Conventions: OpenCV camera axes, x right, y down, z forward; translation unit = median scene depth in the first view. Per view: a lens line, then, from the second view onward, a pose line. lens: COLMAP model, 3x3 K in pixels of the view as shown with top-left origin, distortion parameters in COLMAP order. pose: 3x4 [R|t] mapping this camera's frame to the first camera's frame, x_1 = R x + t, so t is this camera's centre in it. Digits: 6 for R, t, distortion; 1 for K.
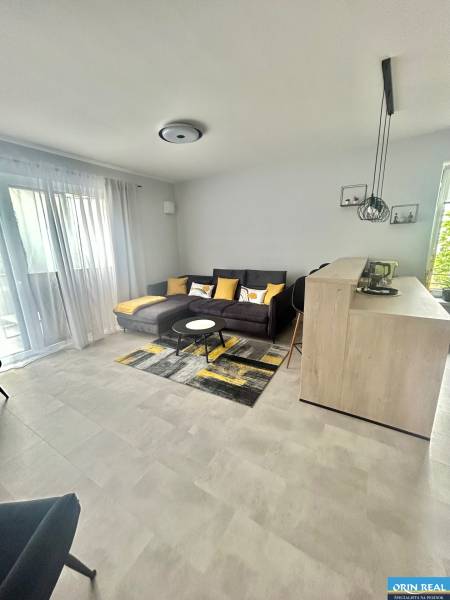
lens RADIAL K [[241.7, 0, 226.0], [0, 241.7, 300.3], [0, 0, 1]] dist [-0.000989, 0.000872]
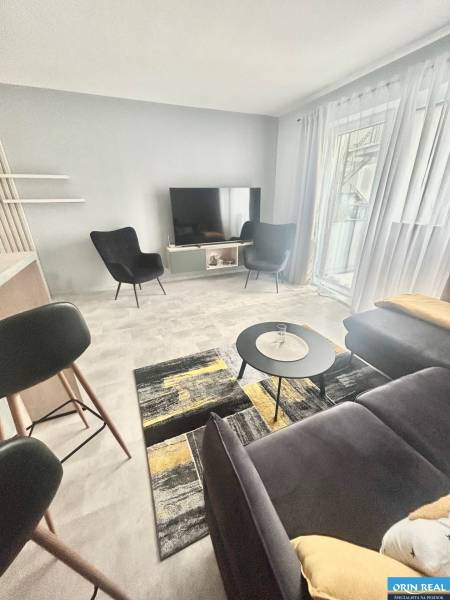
lens RADIAL K [[241.7, 0, 225.7], [0, 241.7, 300.2], [0, 0, 1]] dist [-0.000989, 0.000872]
pose [[-0.593228, 0.357663, -0.721220, 0.395404], [-0.162659, 0.824156, 0.542502, -0.314888], [0.788430, 0.439140, -0.430736, 1.279413]]
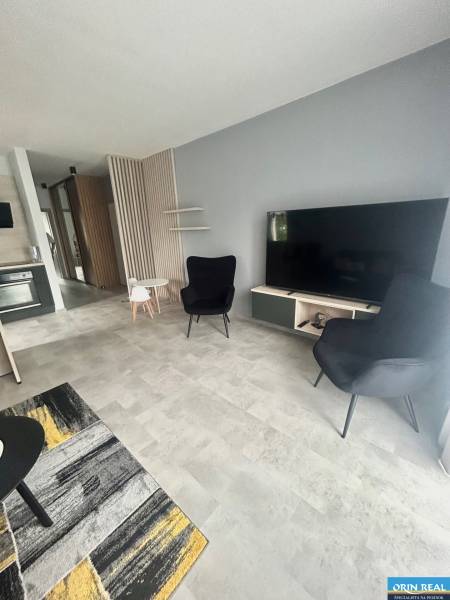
lens RADIAL K [[241.7, 0, 225.5], [0, 241.7, 299.0], [0, 0, 1]] dist [-0.000989, 0.000872]
pose [[-0.978909, 0.009744, 0.204064, -0.648016], [0.112508, 0.859458, 0.498673, -0.268205], [-0.170525, 0.511114, -0.842427, 1.276775]]
